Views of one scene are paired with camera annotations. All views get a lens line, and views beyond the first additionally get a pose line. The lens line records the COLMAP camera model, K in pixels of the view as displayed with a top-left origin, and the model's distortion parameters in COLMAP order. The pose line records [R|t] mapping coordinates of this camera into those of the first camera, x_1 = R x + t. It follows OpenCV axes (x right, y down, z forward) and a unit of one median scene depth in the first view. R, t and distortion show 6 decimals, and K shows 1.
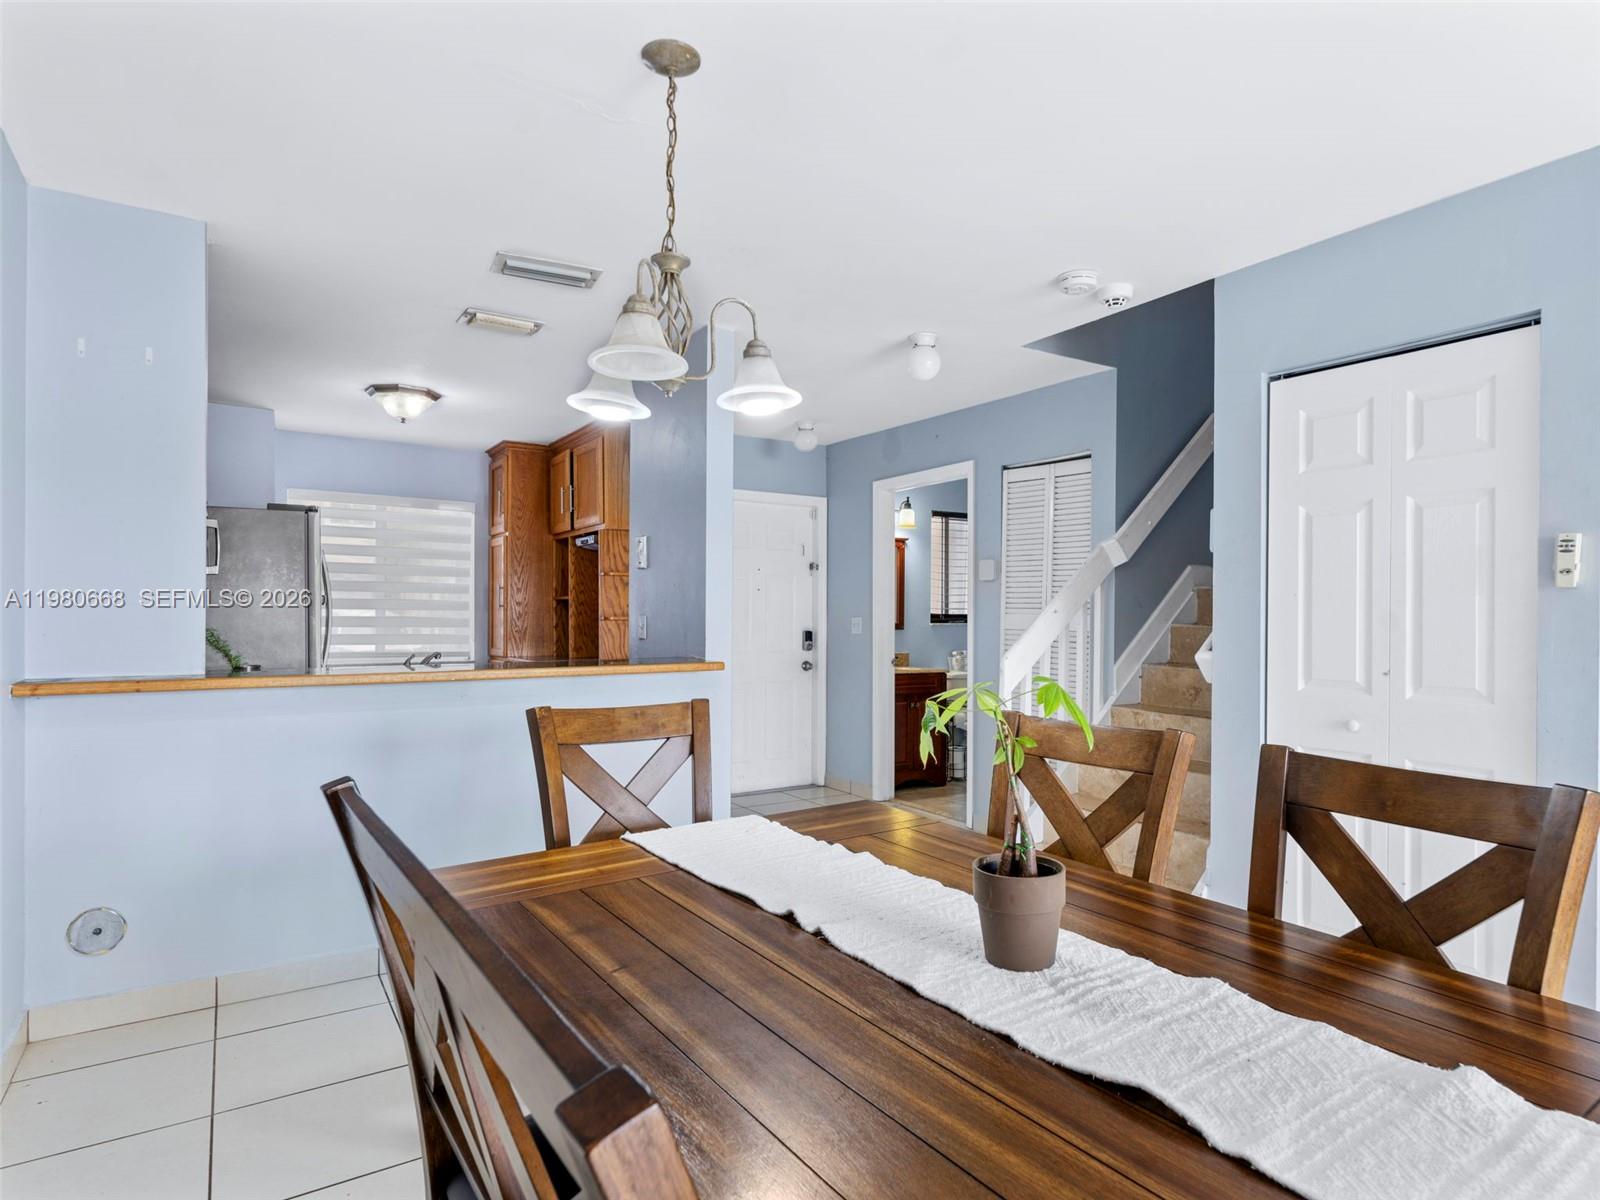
lens RADIAL K [[886.8, 0, 811.1], [0, 886.8, 611.5], [0, 0, 1]] dist [-0.002733, -0.005051]
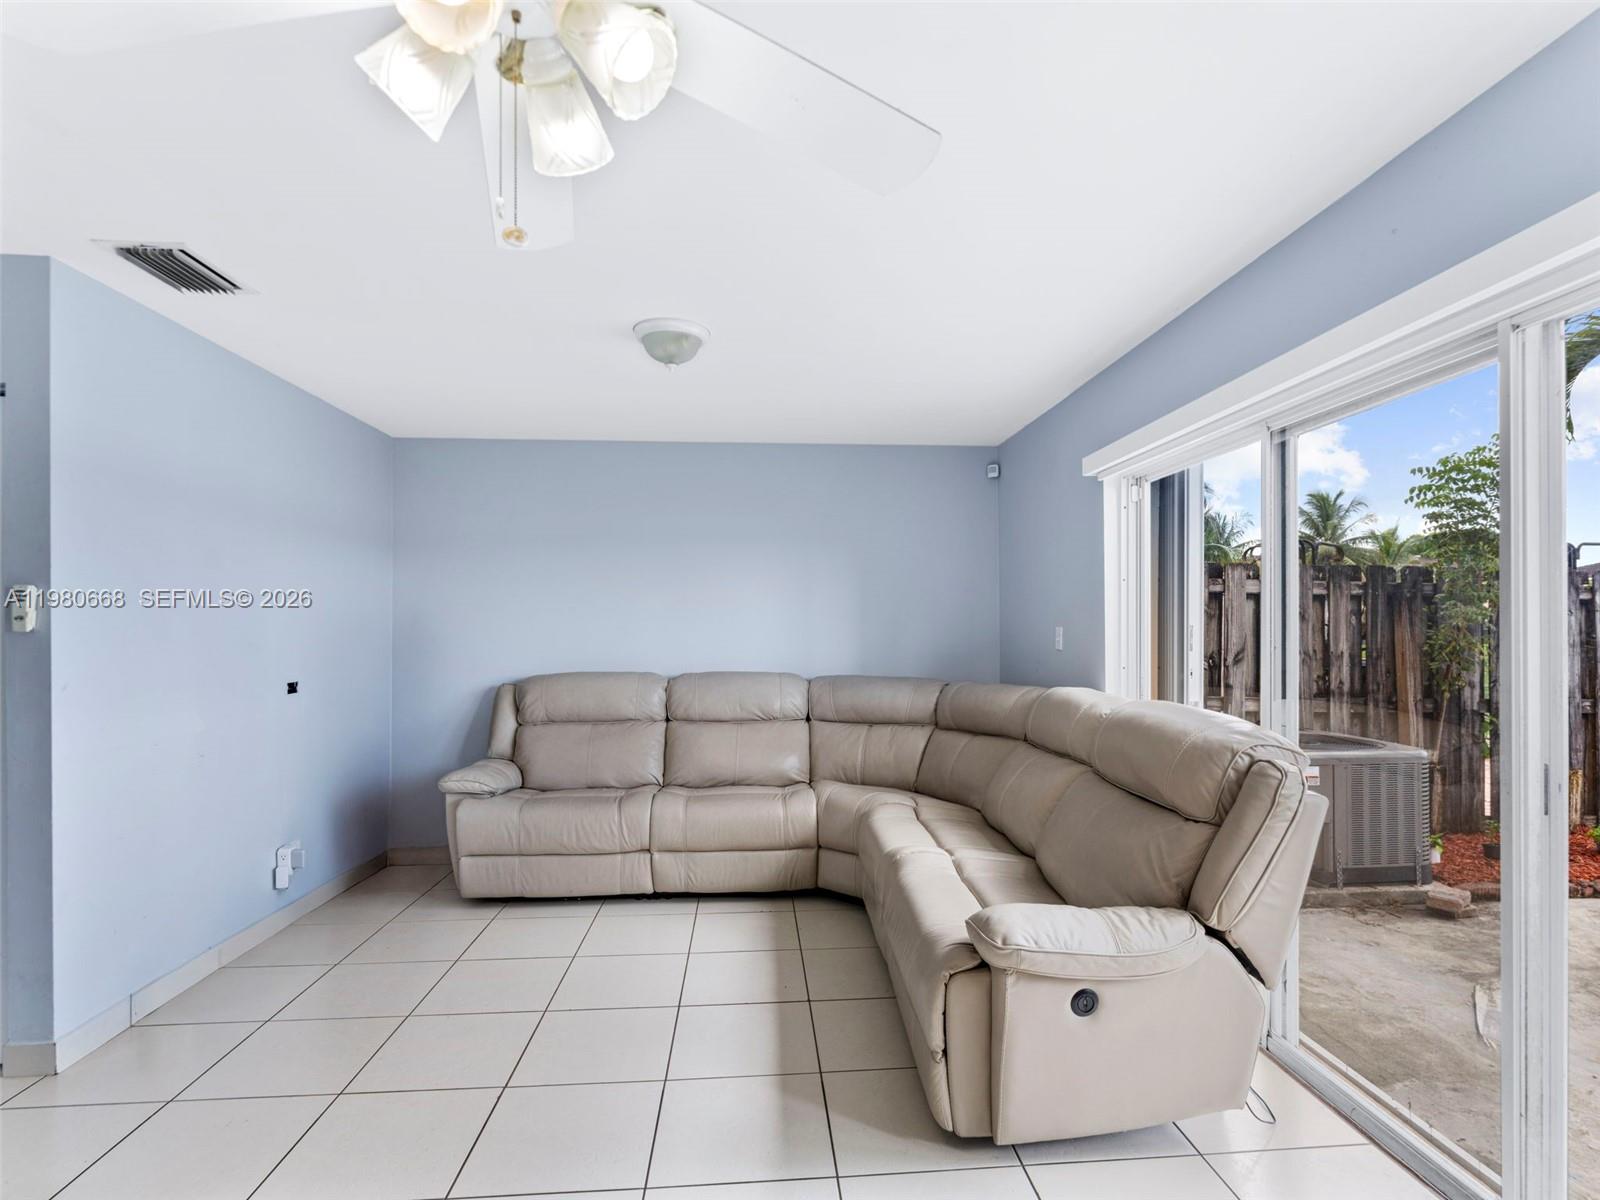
lens RADIAL K [[804.1, 0, 821.5], [0, 804.1, 626.2], [0, 0, 1]] dist [-0.002499, -0.000932]
pose [[0.483280, -0.008052, 0.875429, 0.270466], [0.004652, 0.999967, 0.006629, -0.022369], [-0.875454, 0.000869, 0.483301, -0.247667]]
